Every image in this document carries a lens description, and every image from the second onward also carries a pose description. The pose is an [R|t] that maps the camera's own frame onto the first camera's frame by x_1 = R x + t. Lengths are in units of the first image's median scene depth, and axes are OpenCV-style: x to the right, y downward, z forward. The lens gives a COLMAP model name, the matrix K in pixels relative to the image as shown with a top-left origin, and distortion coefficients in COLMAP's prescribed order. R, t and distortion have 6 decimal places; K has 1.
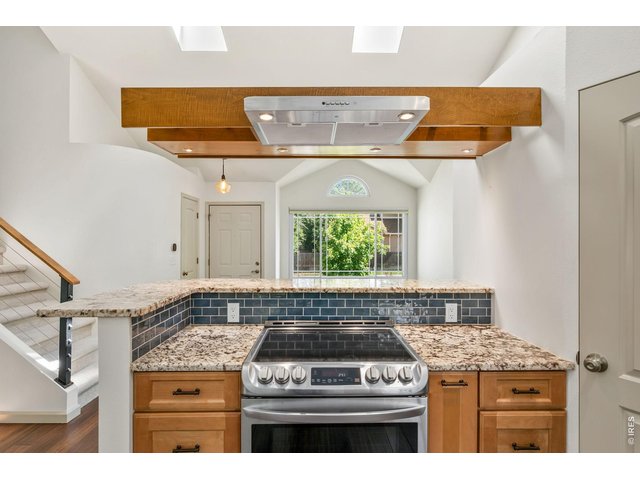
lens RADIAL K [[337.6, 0, 322.6], [0, 337.6, 238.8], [0, 0, 1]] dist [-0.003631, -0.001042]
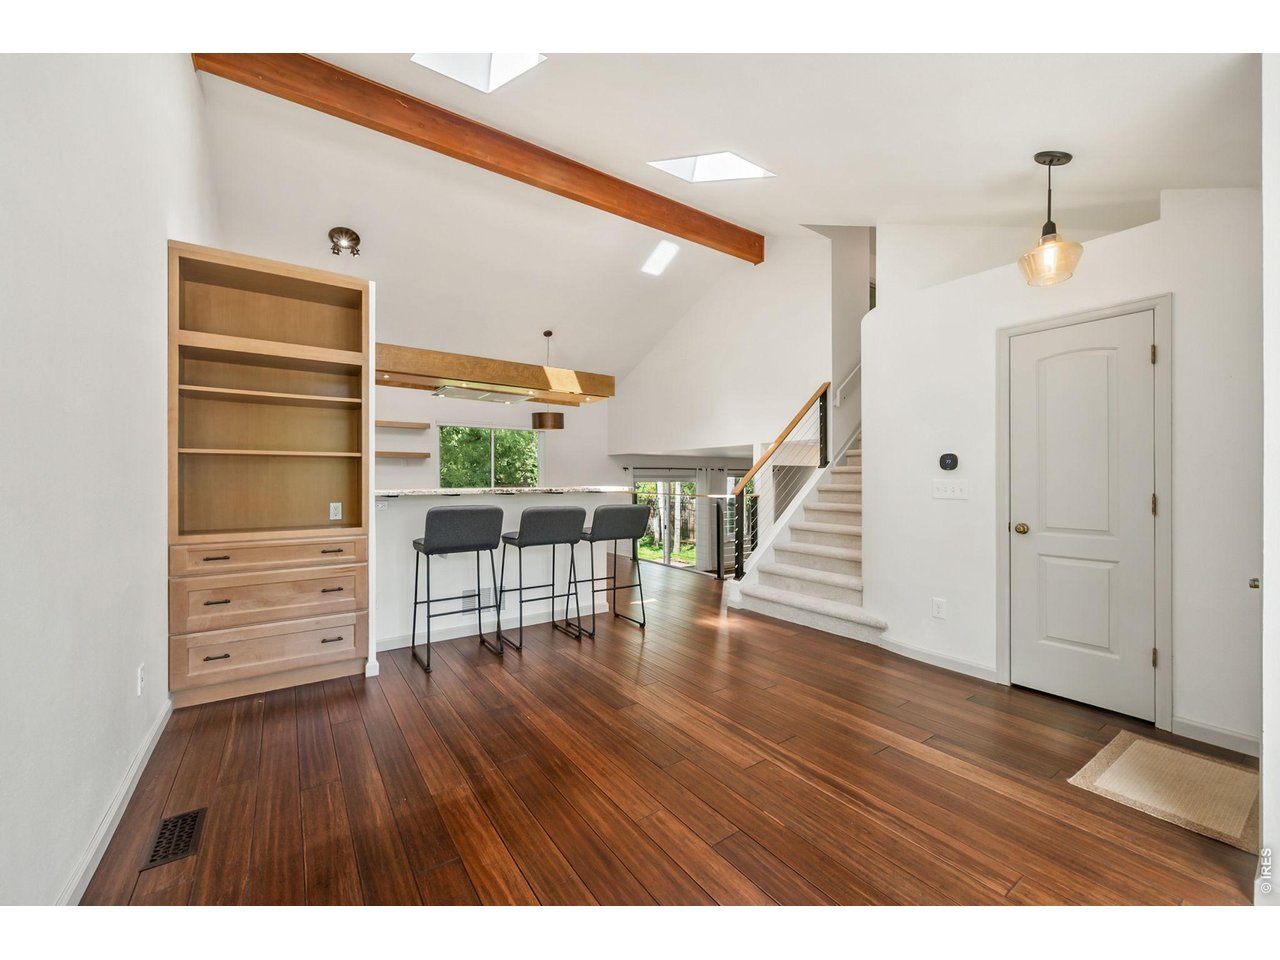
lens RADIAL K [[512.3, 0, 658.9], [0, 512.3, 481.9], [0, 0, 1]] dist [0.000249, -0.000028]
pose [[-0.821162, -0.000829, -0.570695, 0.678937], [-0.001782, 0.999998, 0.001110, 0.114536], [0.570692, 0.001929, -0.821162, 3.172530]]
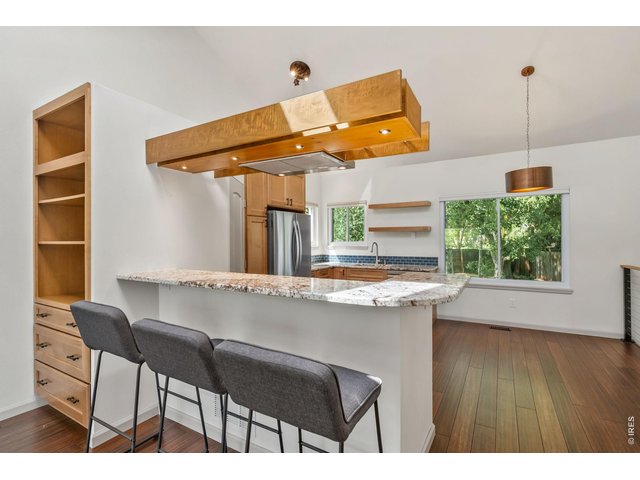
lens RADIAL K [[315.4, 0, 320.0], [0, 315.4, 240.0], [0, 0, 1]] dist [0.002549, 0.000066]
pose [[-0.851243, 0.002252, 0.524767, -0.707256], [0.000183, 0.999992, -0.003994, 0.030577], [-0.524772, -0.003304, -0.851236, 1.851774]]
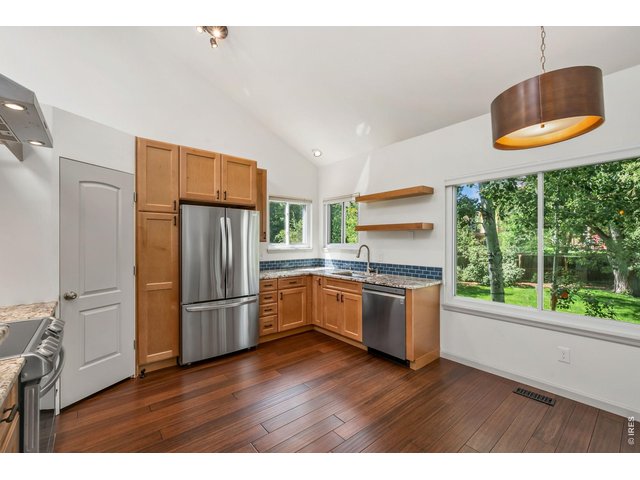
lens RADIAL K [[274.7, 0, 320.8], [0, 274.7, 243.1], [0, 0, 1]] dist [-0.001148, -0.000133]
pose [[-0.622106, -0.008606, 0.782885, -0.969279], [-0.007235, 0.999960, 0.005243, 0.019359], [-0.782899, -0.002402, -0.622144, 0.569645]]
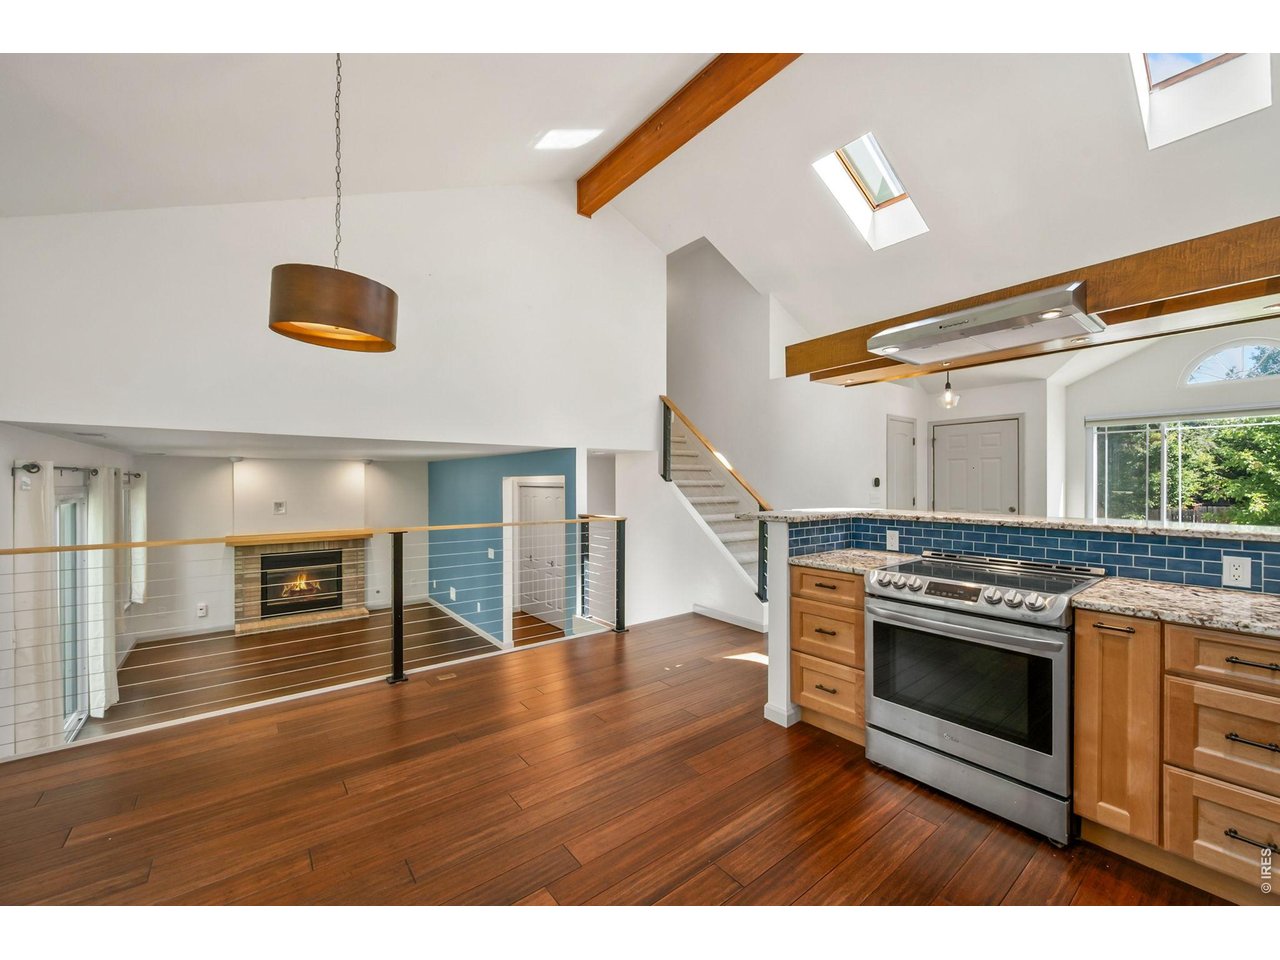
lens RADIAL K [[506.5, 0, 640.0], [0, 506.5, 480.0], [0, 0, 1]] dist [-0.010415, 0.000080]
pose [[0.596118, -0.006286, -0.802872, 0.477242], [0.007427, 0.999970, -0.002315, 0.043164], [0.802863, -0.004583, 0.596146, -0.457248]]
